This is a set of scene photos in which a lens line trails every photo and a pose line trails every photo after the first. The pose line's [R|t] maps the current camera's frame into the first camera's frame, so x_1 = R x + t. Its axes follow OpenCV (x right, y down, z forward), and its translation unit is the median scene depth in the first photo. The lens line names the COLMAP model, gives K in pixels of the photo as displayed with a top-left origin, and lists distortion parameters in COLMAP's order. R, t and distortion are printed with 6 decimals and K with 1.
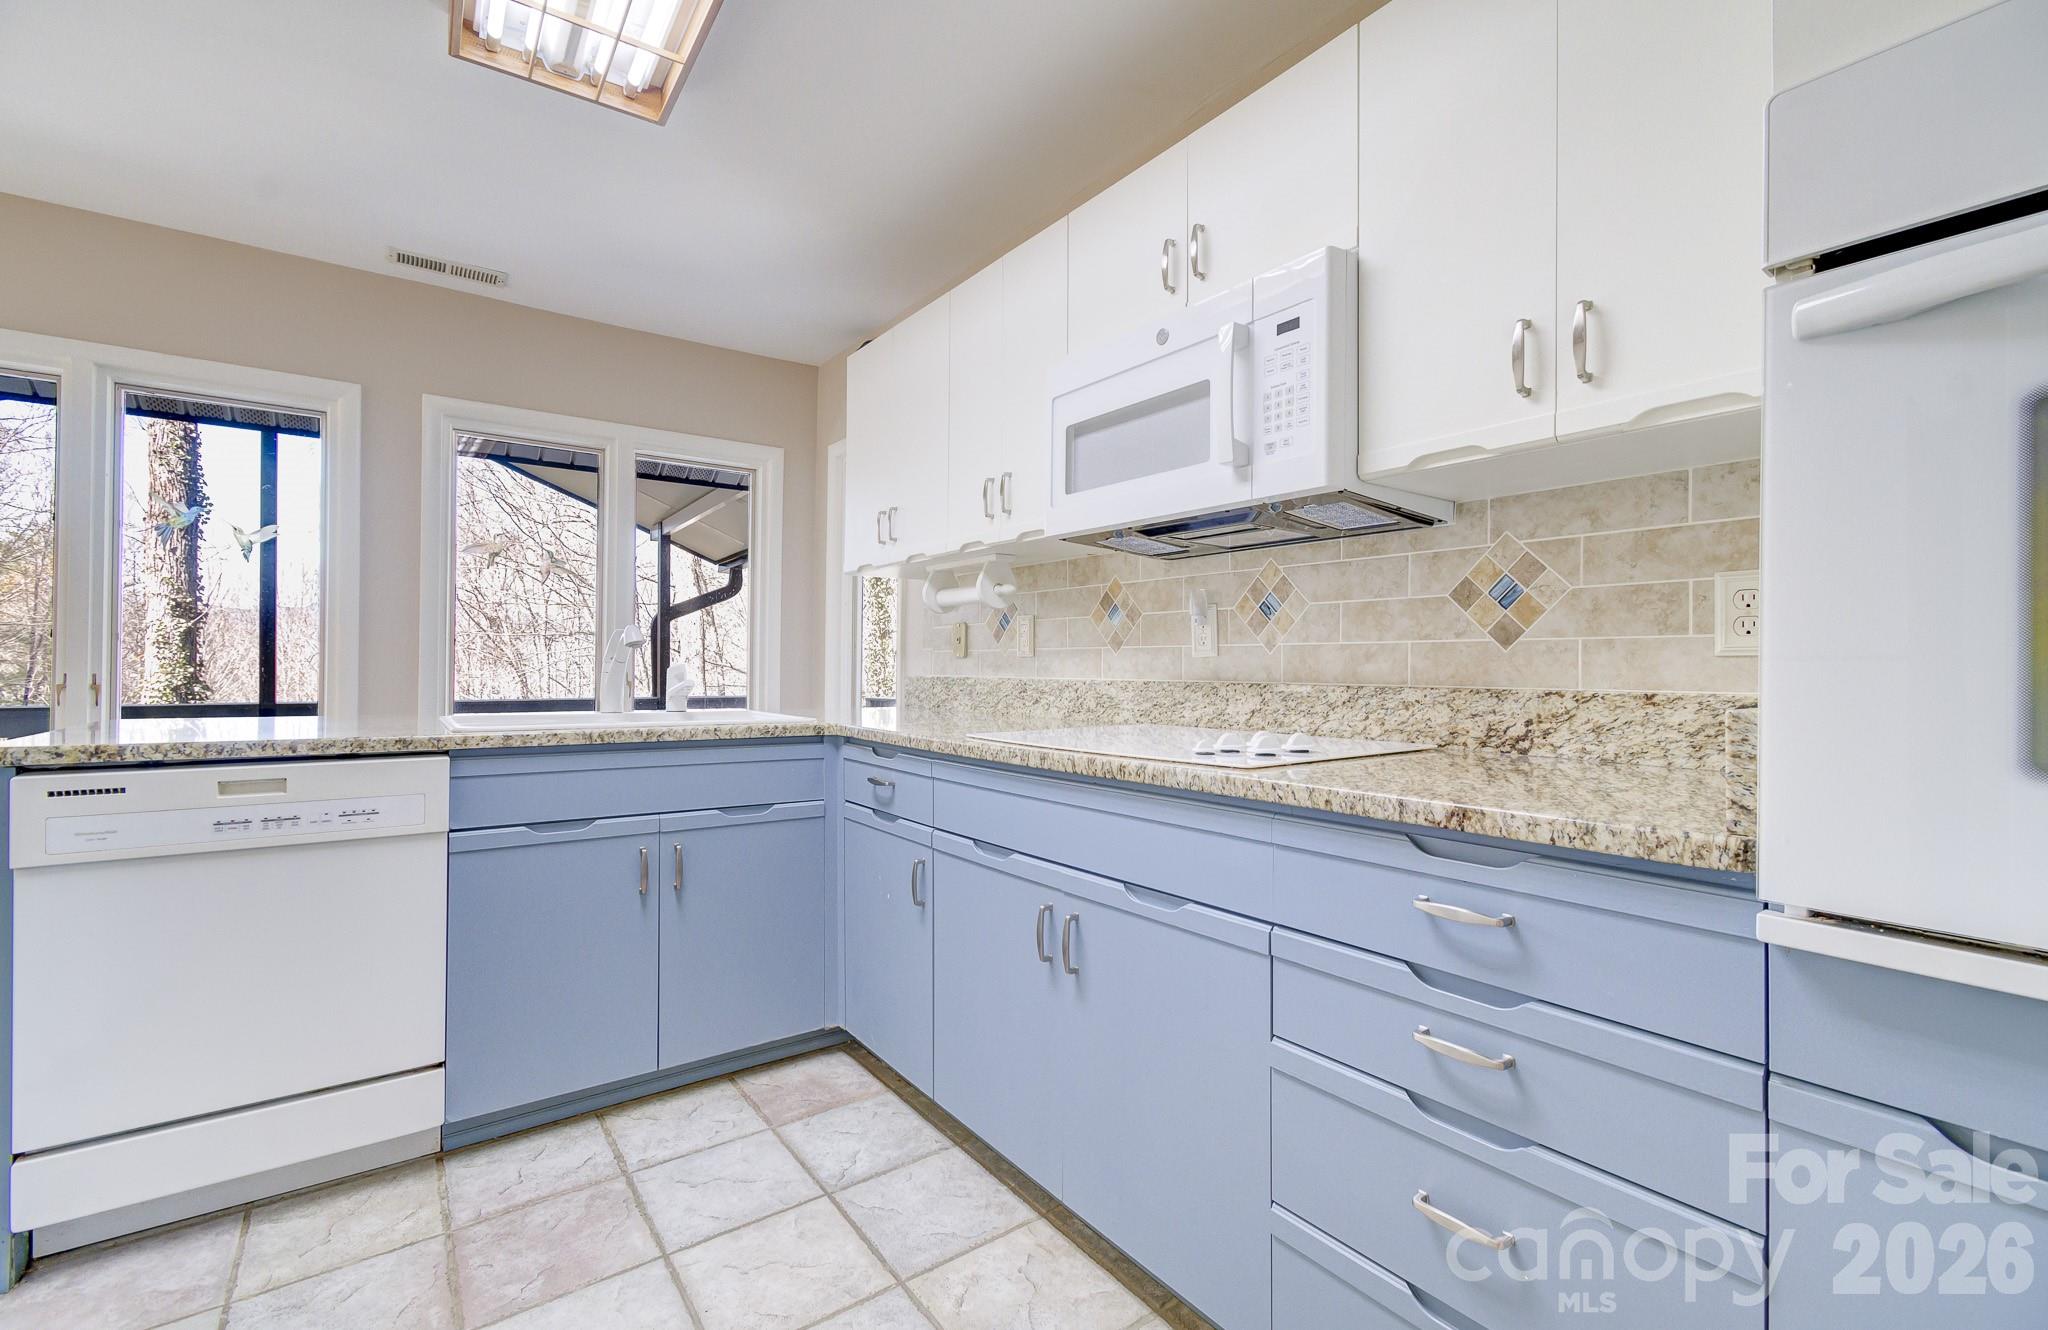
lens RADIAL K [[886.2, 0, 1027.1], [0, 886.2, 668.3], [0, 0, 1]] dist [-0.007318, 0.001370]
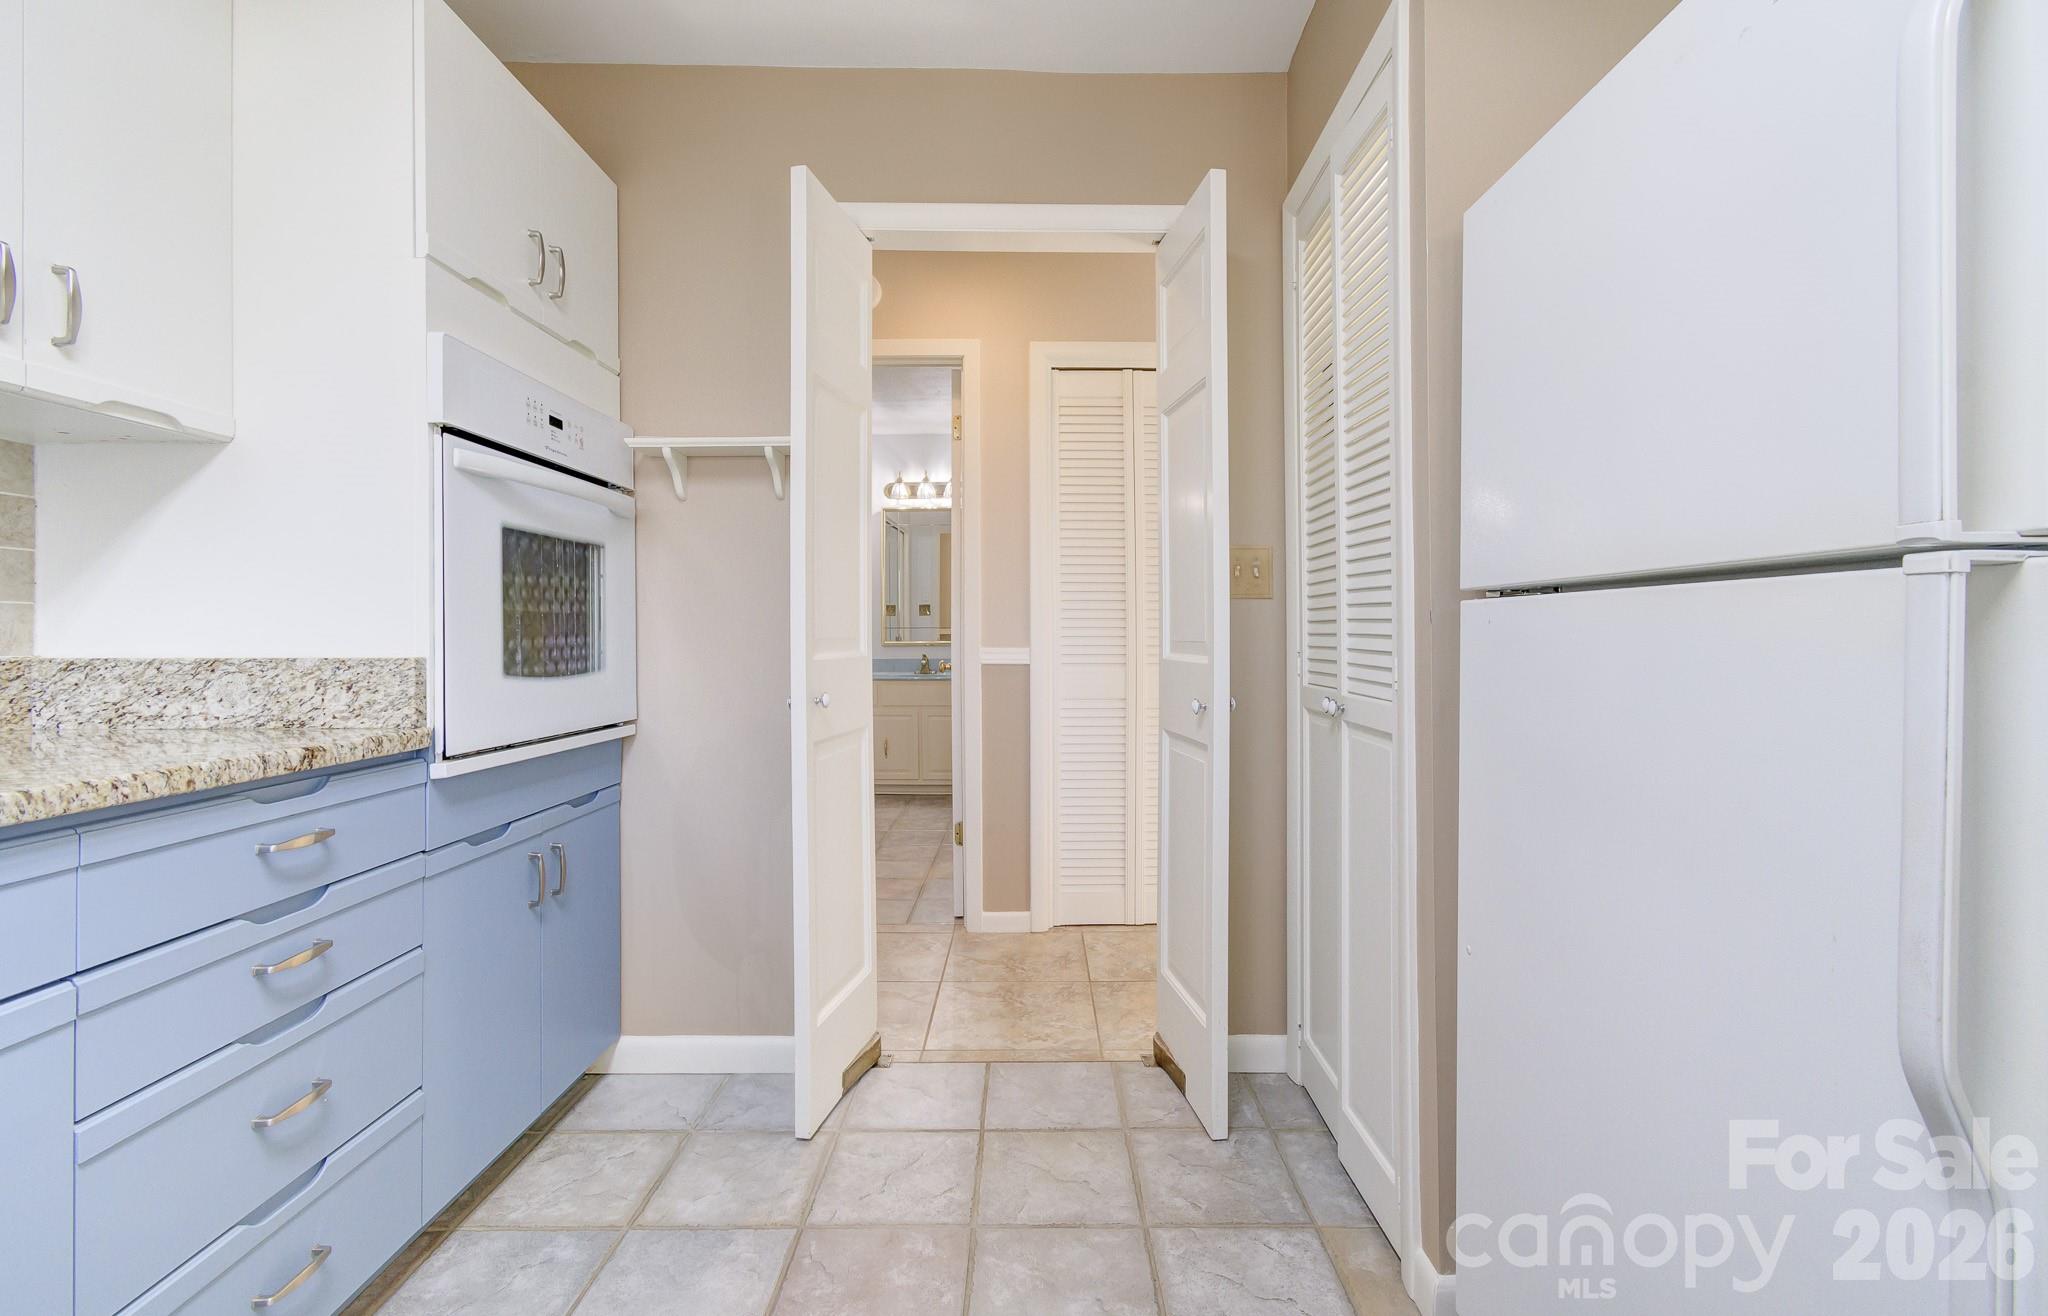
lens RADIAL K [[891.0, 0, 1025.2], [0, 891.0, 643.4], [0, 0, 1]] dist [-0.000416, 0.000035]
pose [[-0.813385, -0.004794, 0.581705, -0.988971], [0.000095, 0.999965, 0.008375, 0.001897], [-0.581725, 0.006868, -0.813356, 1.389812]]
